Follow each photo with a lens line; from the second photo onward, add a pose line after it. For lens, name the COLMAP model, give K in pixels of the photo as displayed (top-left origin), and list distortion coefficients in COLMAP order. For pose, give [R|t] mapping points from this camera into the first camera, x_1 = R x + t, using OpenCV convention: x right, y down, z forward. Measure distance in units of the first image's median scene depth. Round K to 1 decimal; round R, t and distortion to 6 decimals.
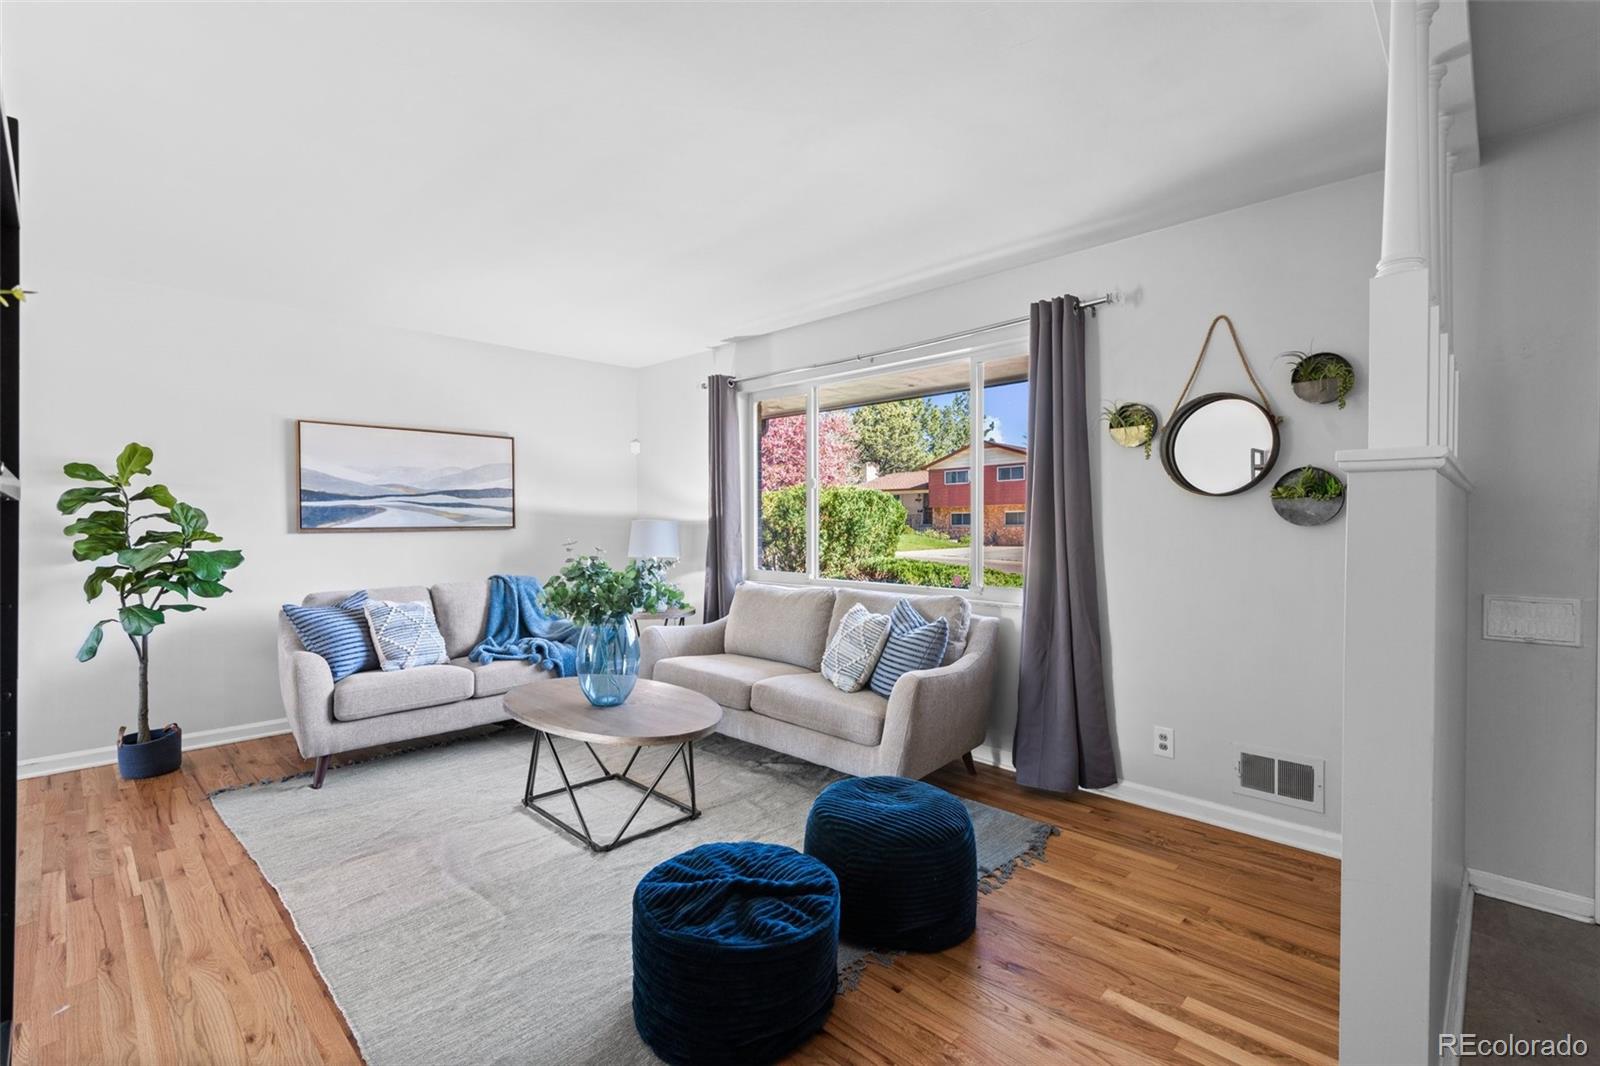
lens RADIAL K [[719.7, 0, 808.4], [0, 719.7, 522.6], [0, 0, 1]] dist [0.023476, -0.009182]
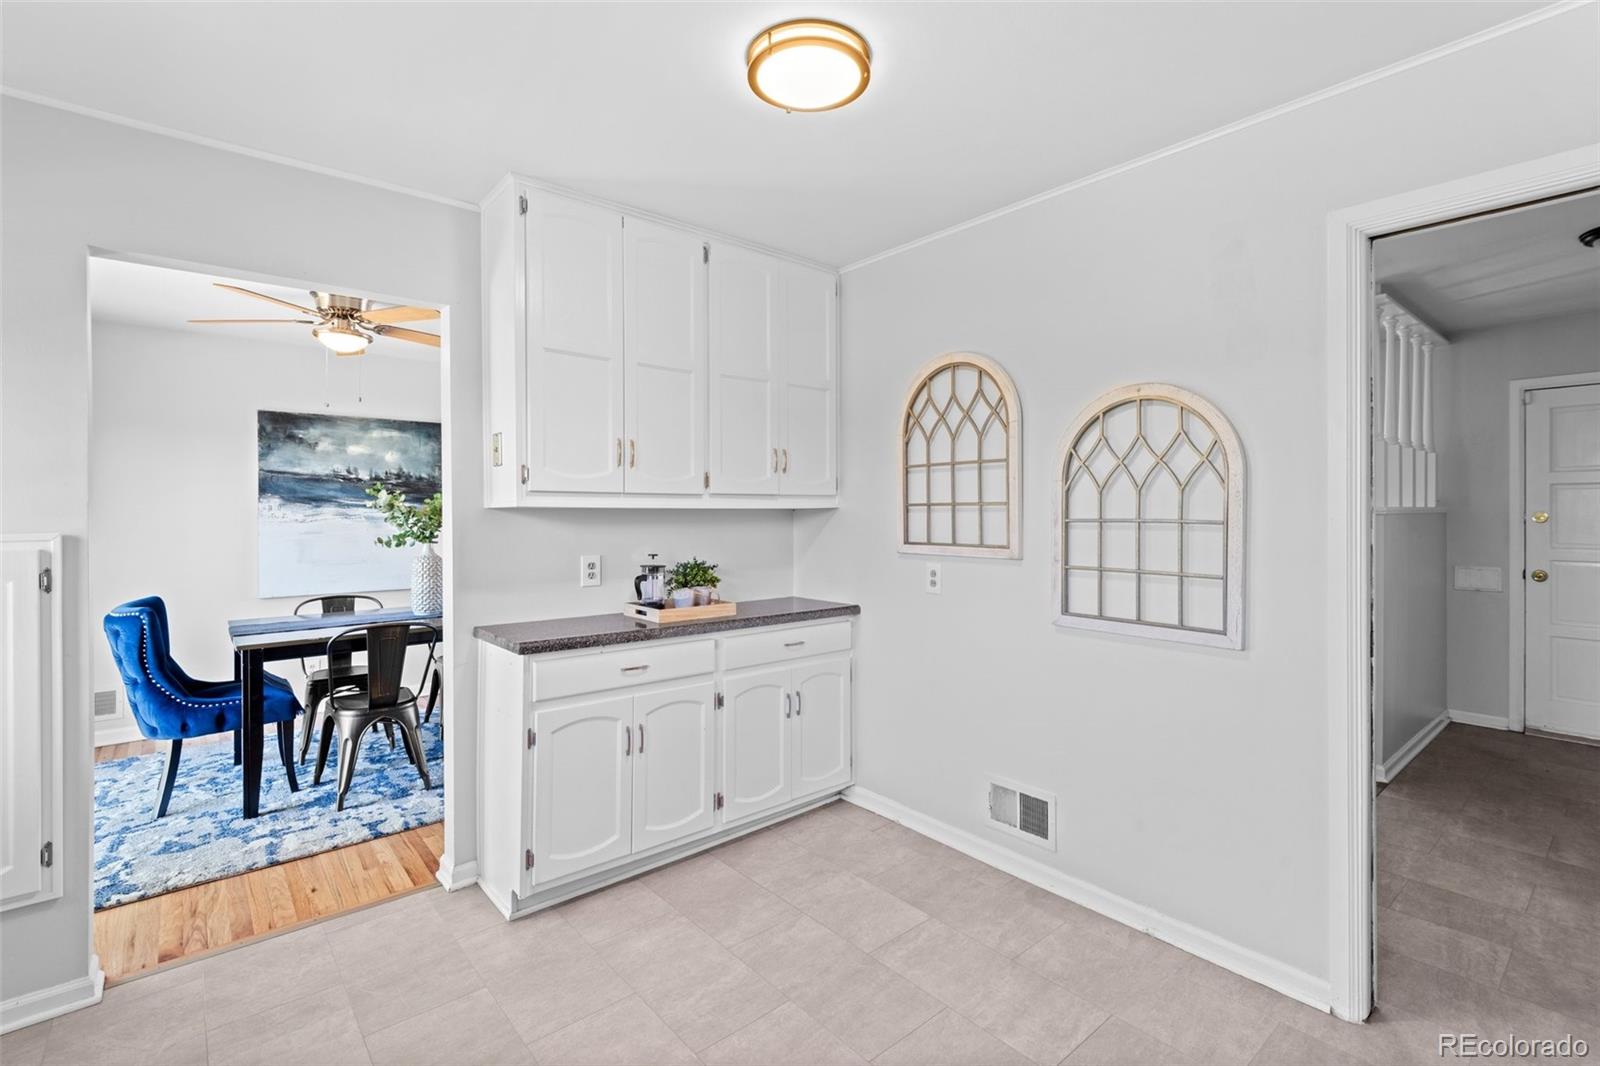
lens RADIAL K [[719.7, 0, 808.0], [0, 719.7, 516.8], [0, 0, 1]] dist [0.023476, -0.009182]
pose [[0.995914, -0.001117, -0.090299, -0.395974], [0.001534, 0.999989, 0.004544, -0.027962], [0.090293, -0.004663, 0.995904, -0.706886]]
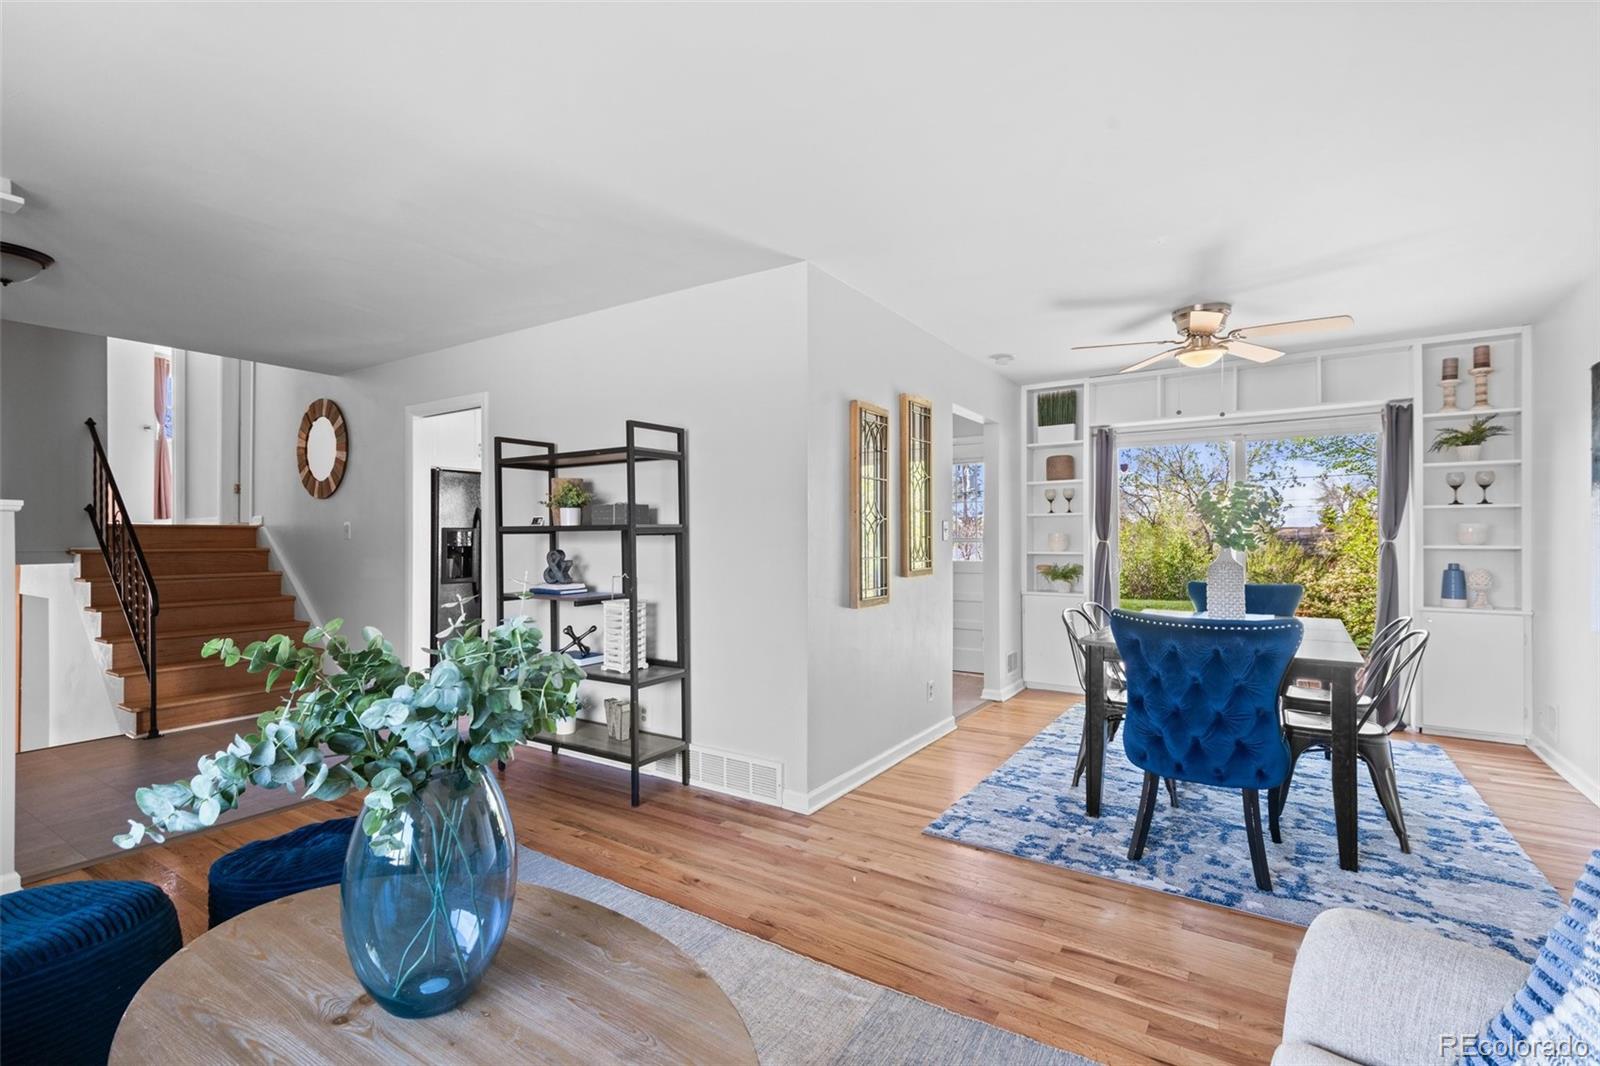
lens RADIAL K [[719.7, 0, 810.3], [0, 719.7, 535.5], [0, 0, 1]] dist [0.023476, -0.009182]
pose [[-0.980071, -0.001339, -0.198645, -0.337165], [-0.001222, 0.999999, -0.000712, 0.003522], [0.198646, -0.000455, -0.980071, 1.183587]]
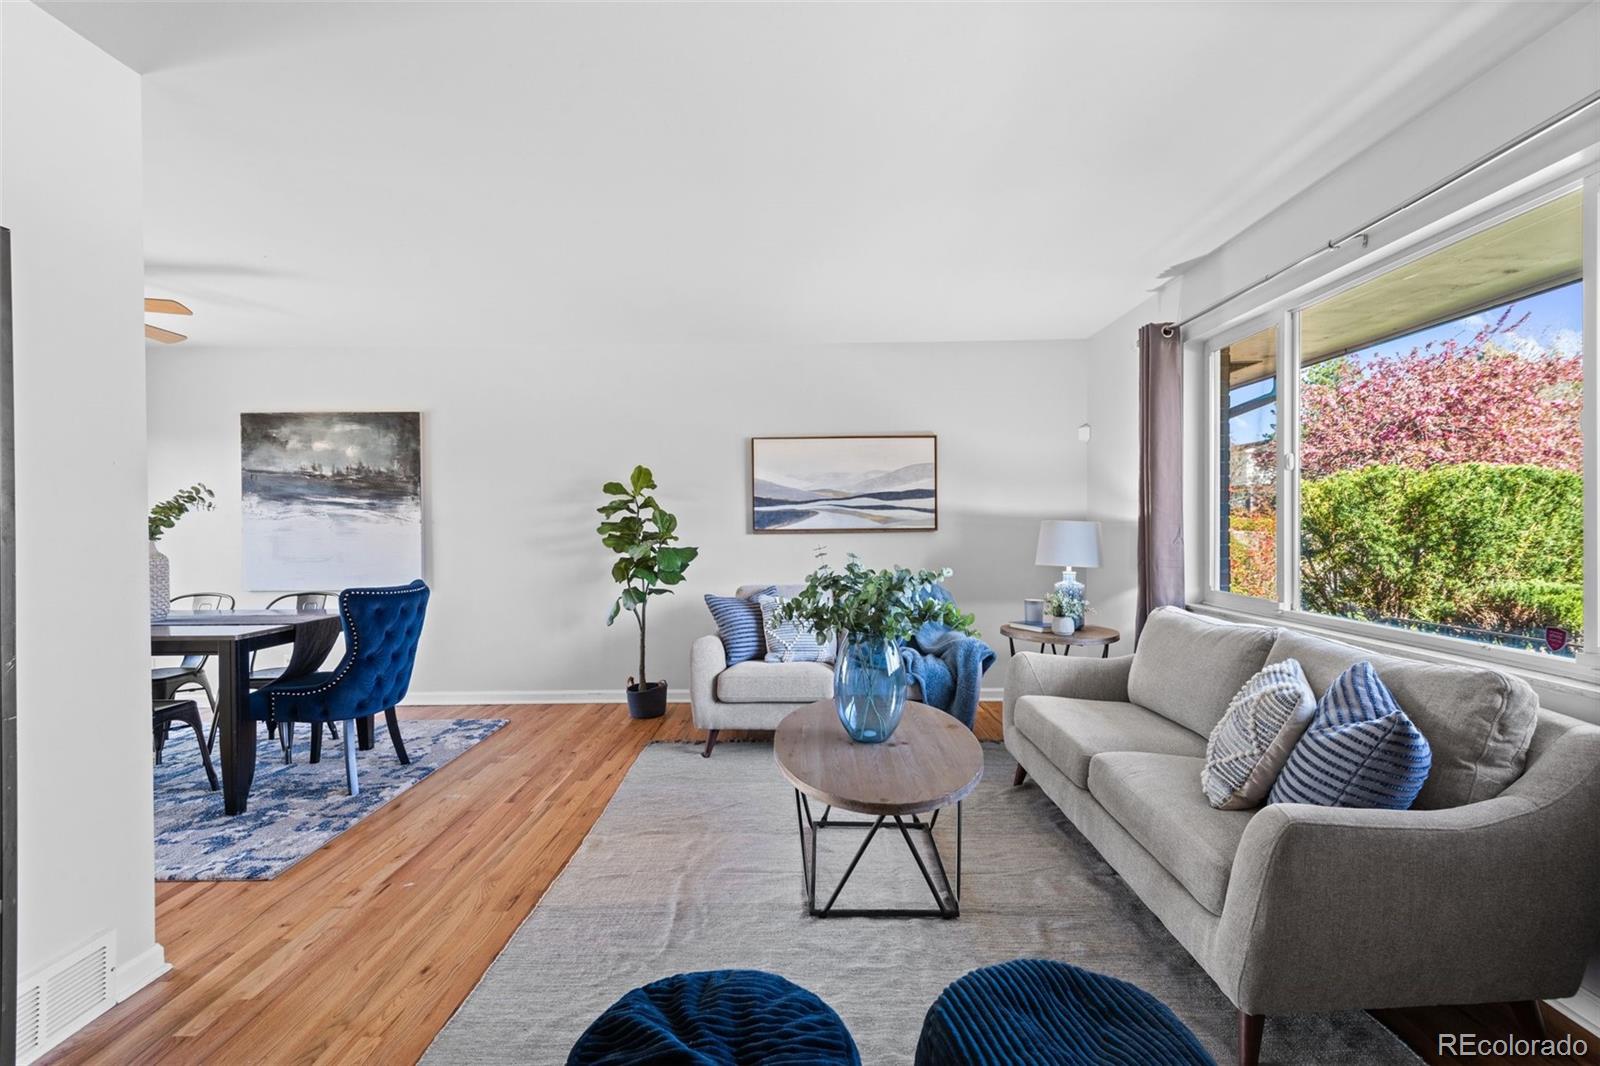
lens RADIAL K [[719.7, 0, 799.5], [0, 719.7, 530.4], [0, 0, 1]] dist [0.023476, -0.009182]
pose [[0.689298, 0.002833, -0.724472, 0.226764], [0.003113, 0.999972, 0.006872, 0.001131], [0.724471, -0.006993, 0.689269, 0.300833]]
